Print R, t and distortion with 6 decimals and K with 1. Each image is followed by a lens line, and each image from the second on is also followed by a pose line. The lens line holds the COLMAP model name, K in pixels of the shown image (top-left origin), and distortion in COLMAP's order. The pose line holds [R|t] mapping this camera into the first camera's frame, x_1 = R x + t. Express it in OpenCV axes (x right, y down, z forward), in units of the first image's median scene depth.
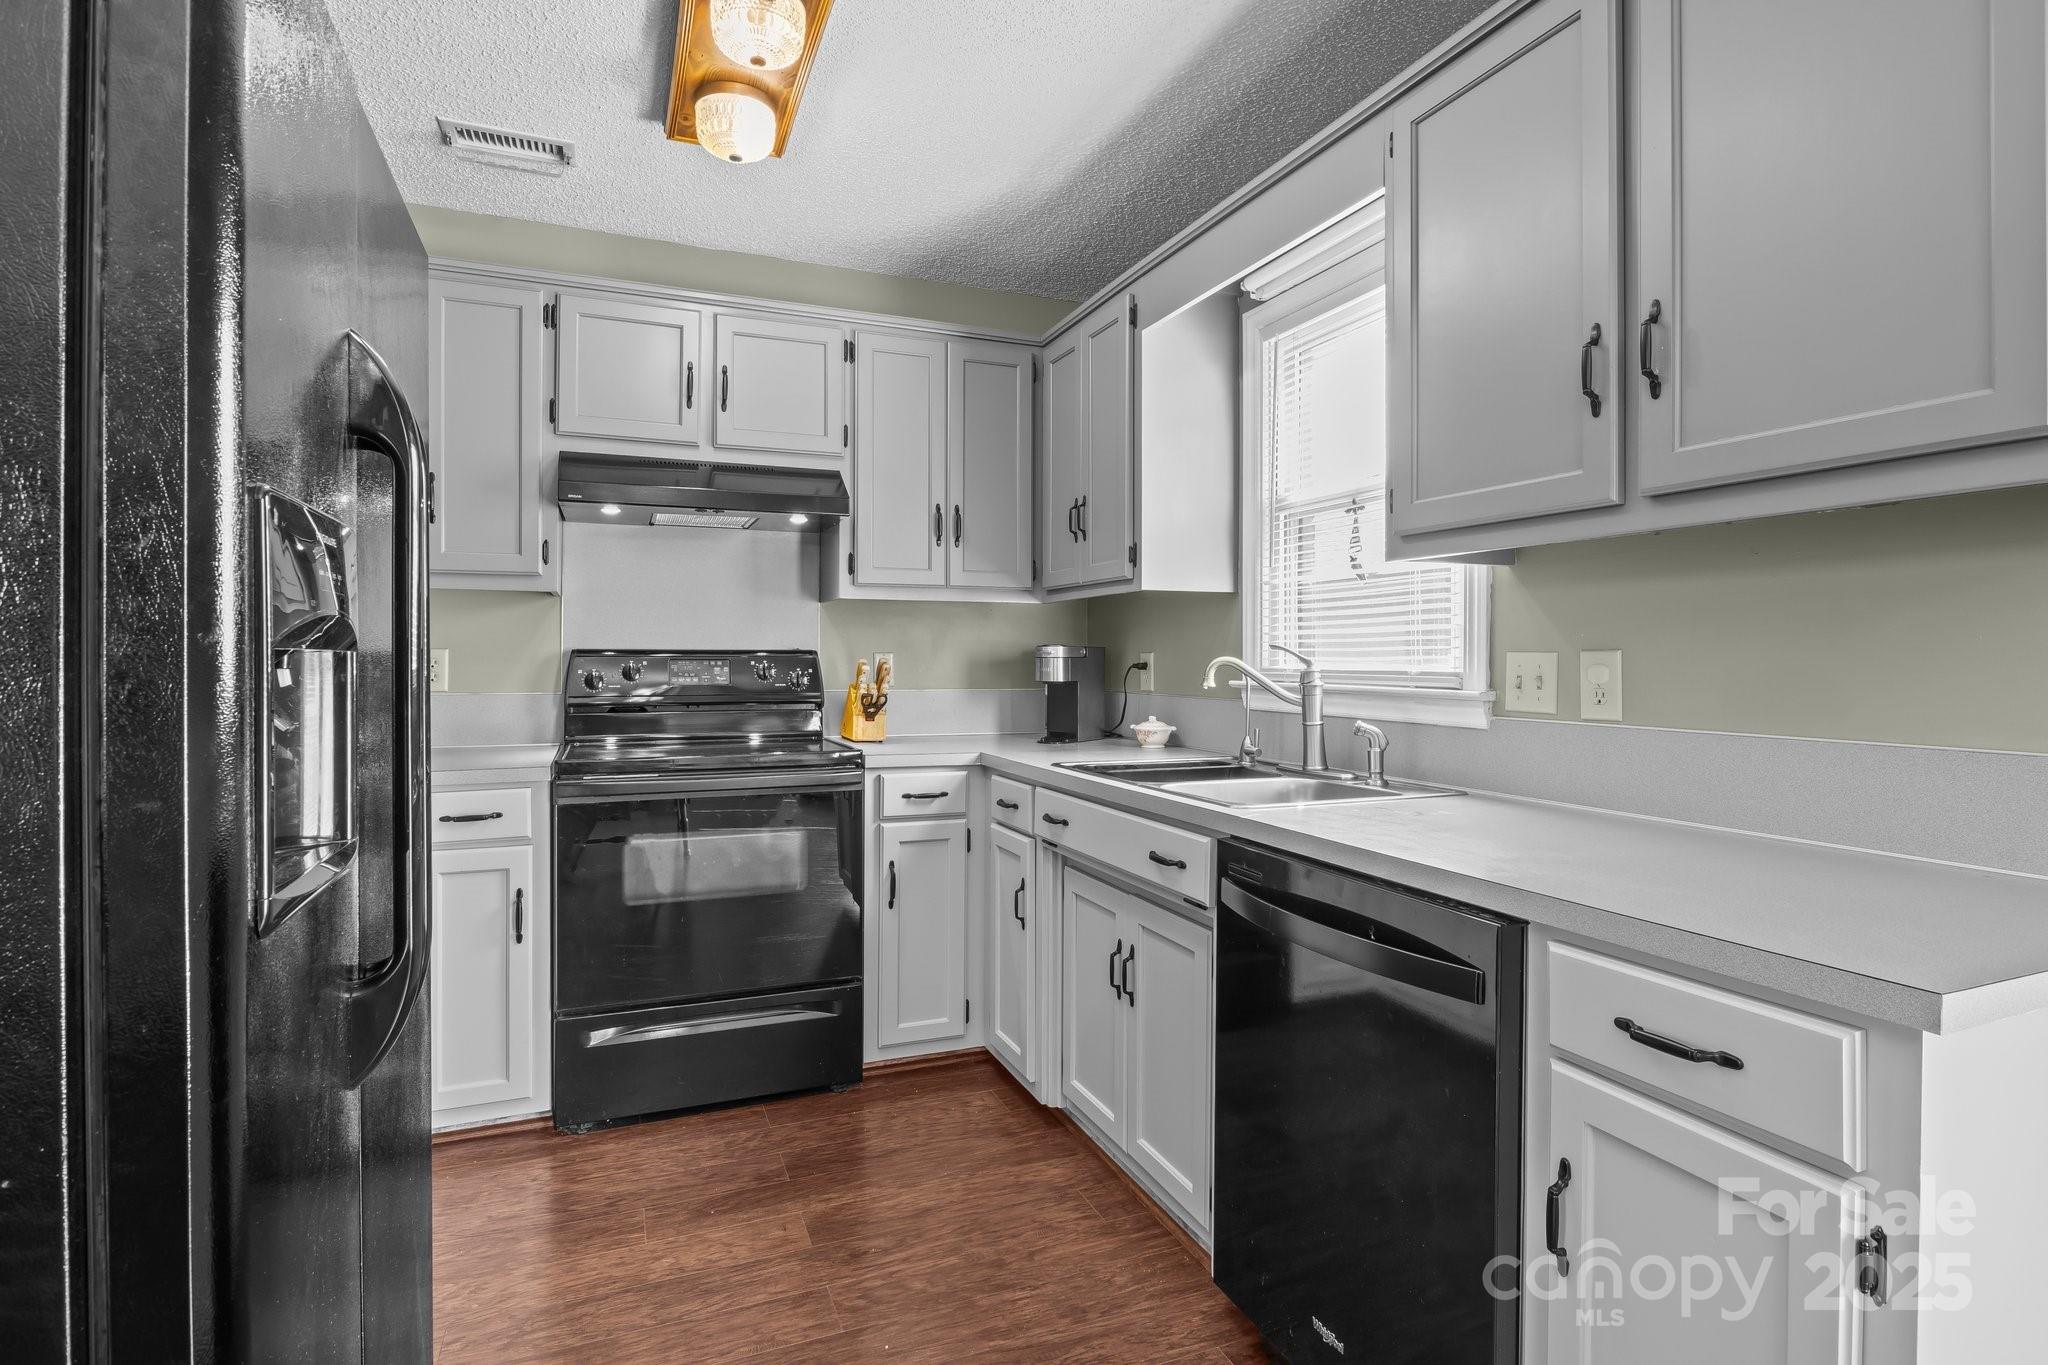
lens RADIAL K [[1020.0, 0, 1022.7], [0, 1020.0, 652.9], [0, 0, 1]] dist [-0.001921, 0.000175]
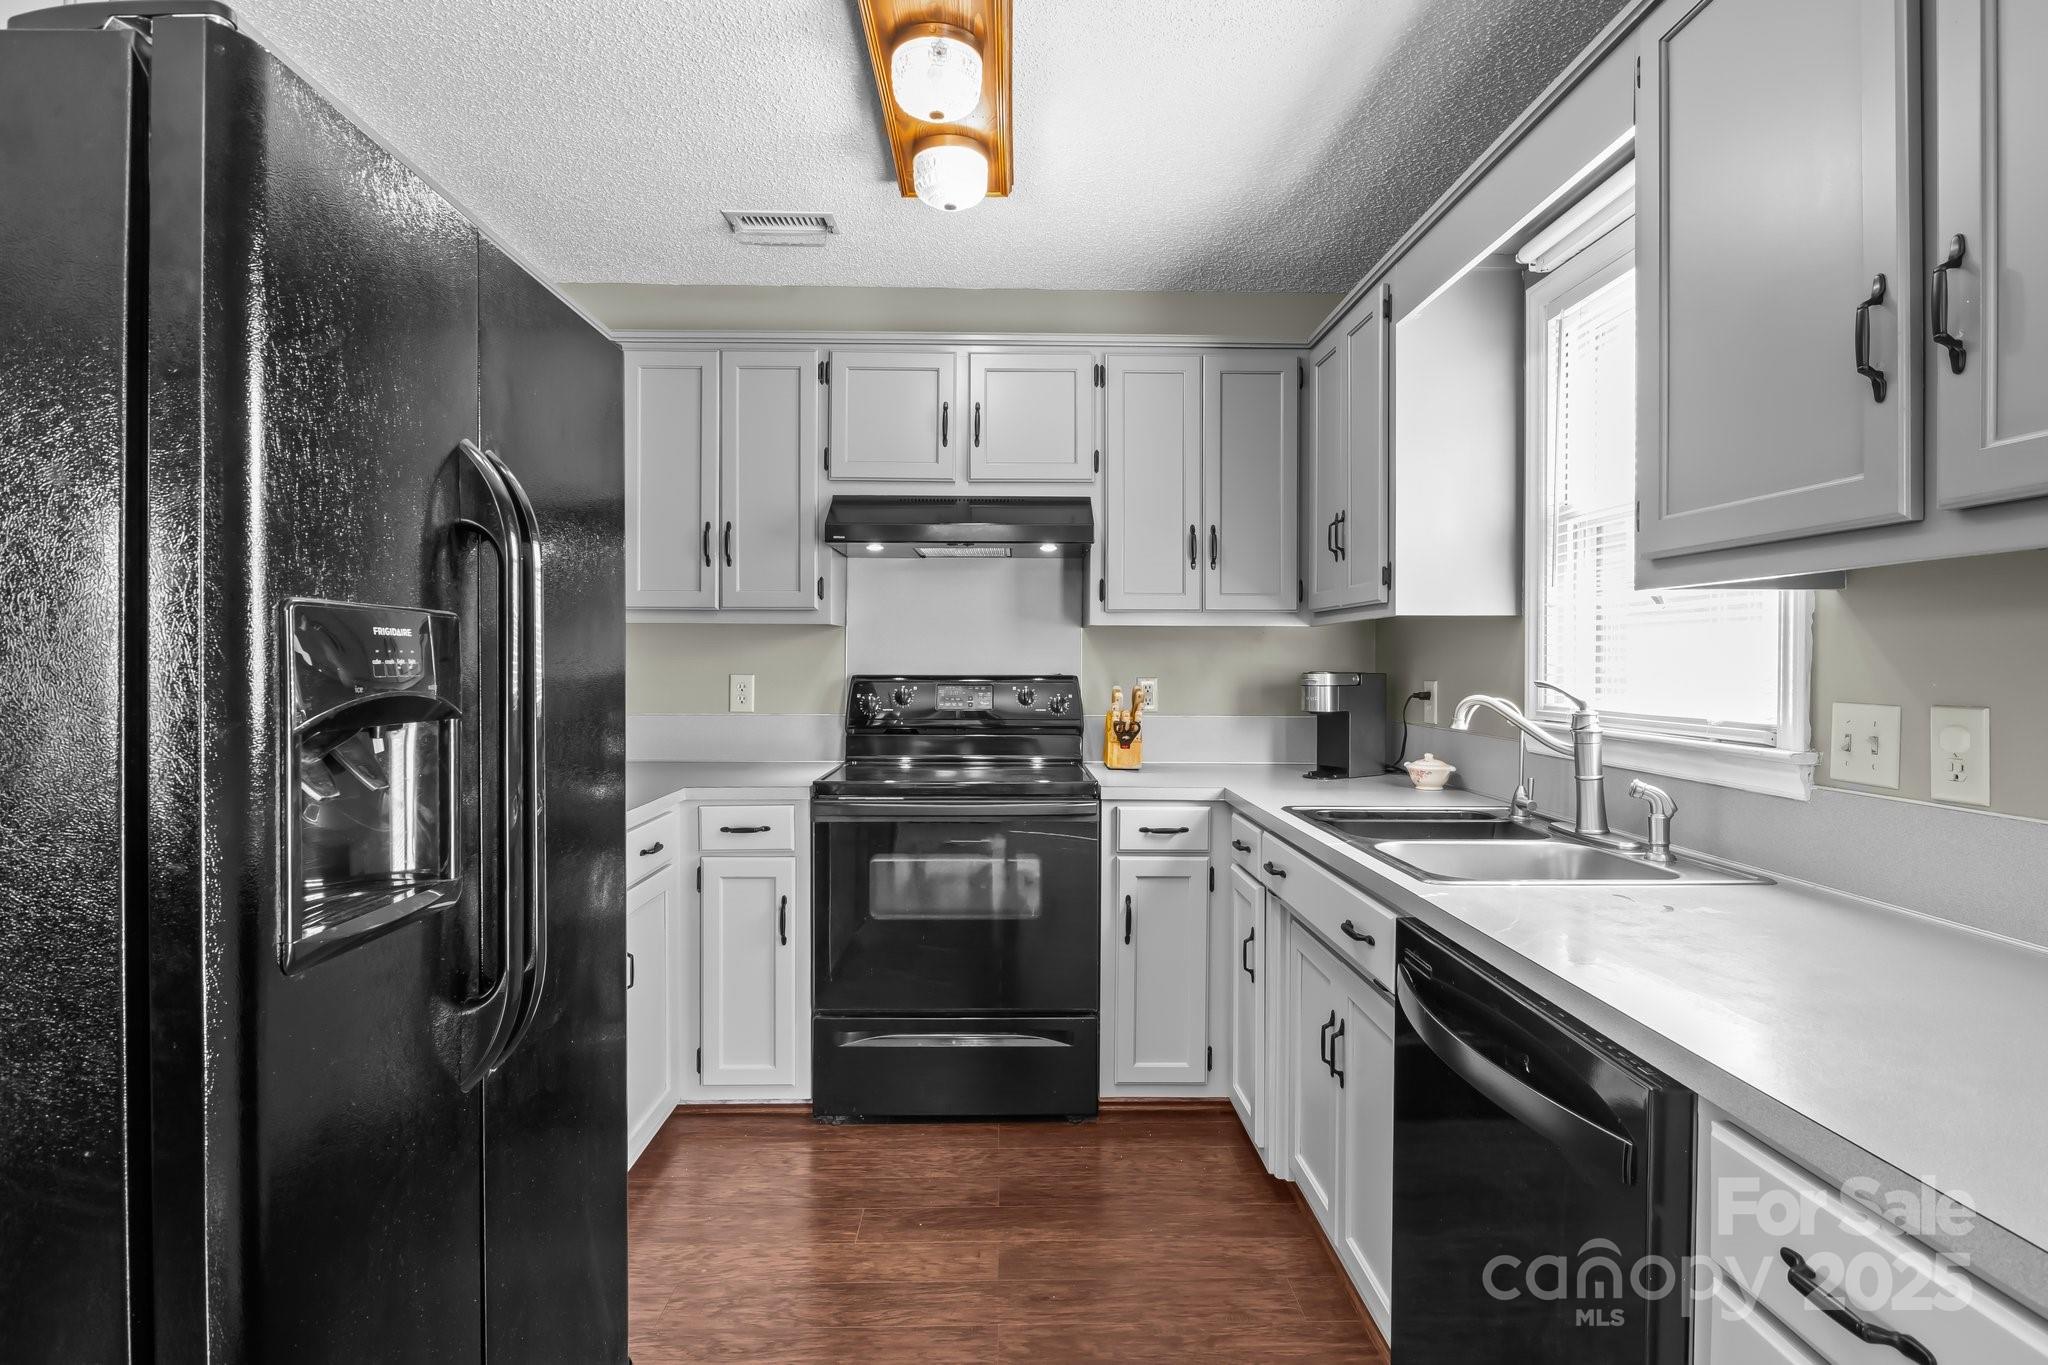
lens RADIAL K [[1024.8, 0, 1026.1], [0, 1024.8, 660.9], [0, 0, 1]] dist [-0.002234, 0.000804]
pose [[0.934078, 0.001362, -0.357066, 0.143248], [0.000188, 0.999991, 0.004308, -0.027561], [0.357068, -0.004091, 0.934069, 0.052058]]
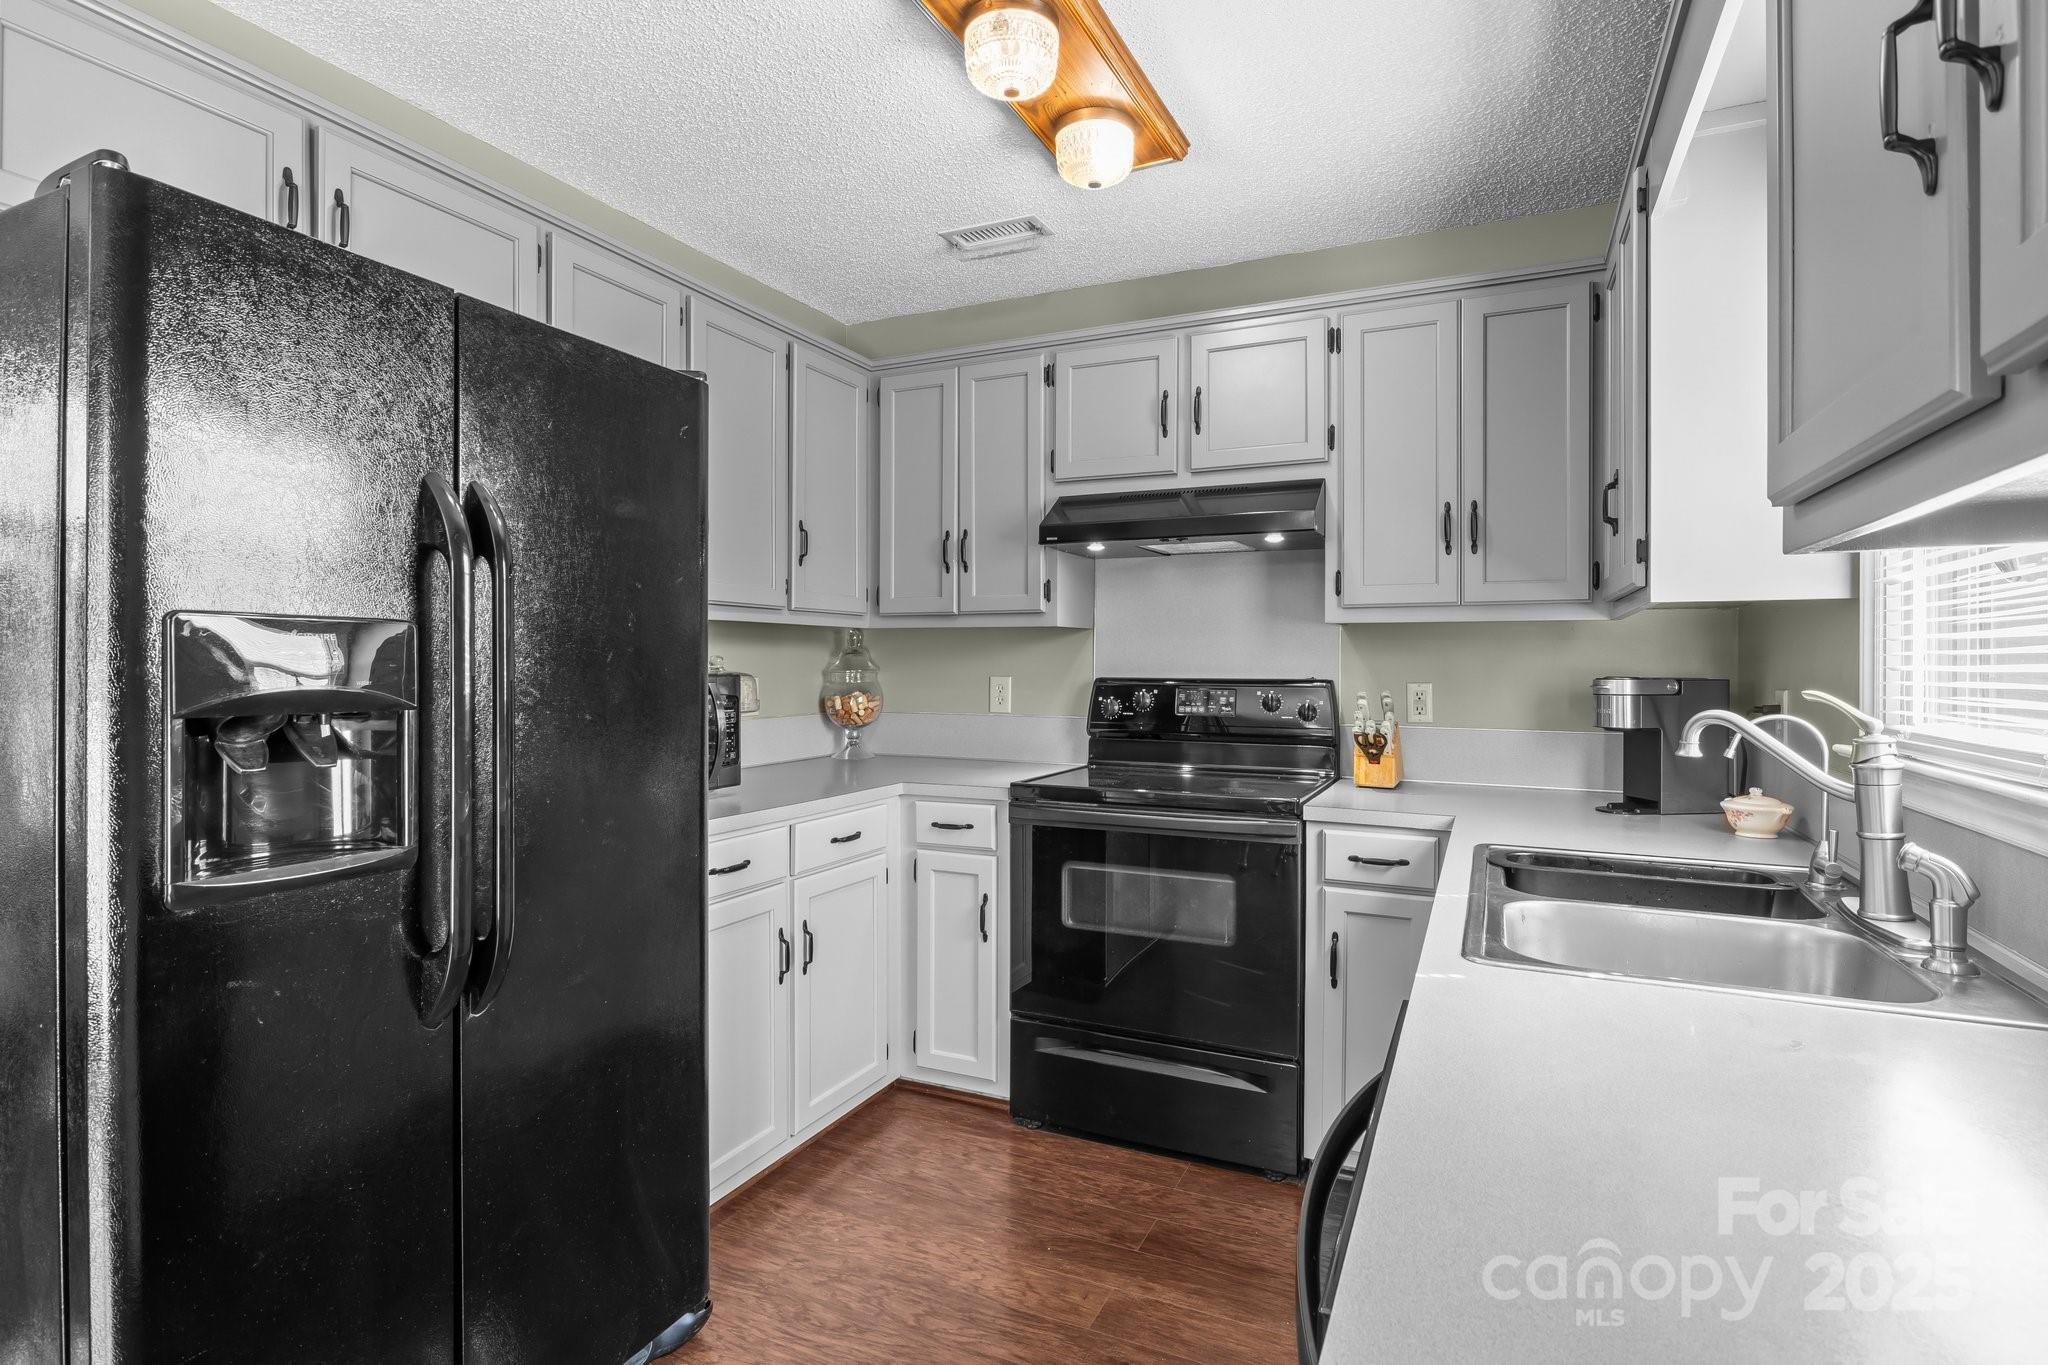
lens RADIAL K [[1015.8, 0, 1030.8], [0, 1015.8, 662.4], [0, 0, 1]] dist [-0.002528, -0.001381]
pose [[0.680771, 0.000608, -0.732496, 0.349746], [0.001415, 0.999997, 0.002144, -0.025924], [0.732495, -0.002496, 0.680768, 0.259992]]
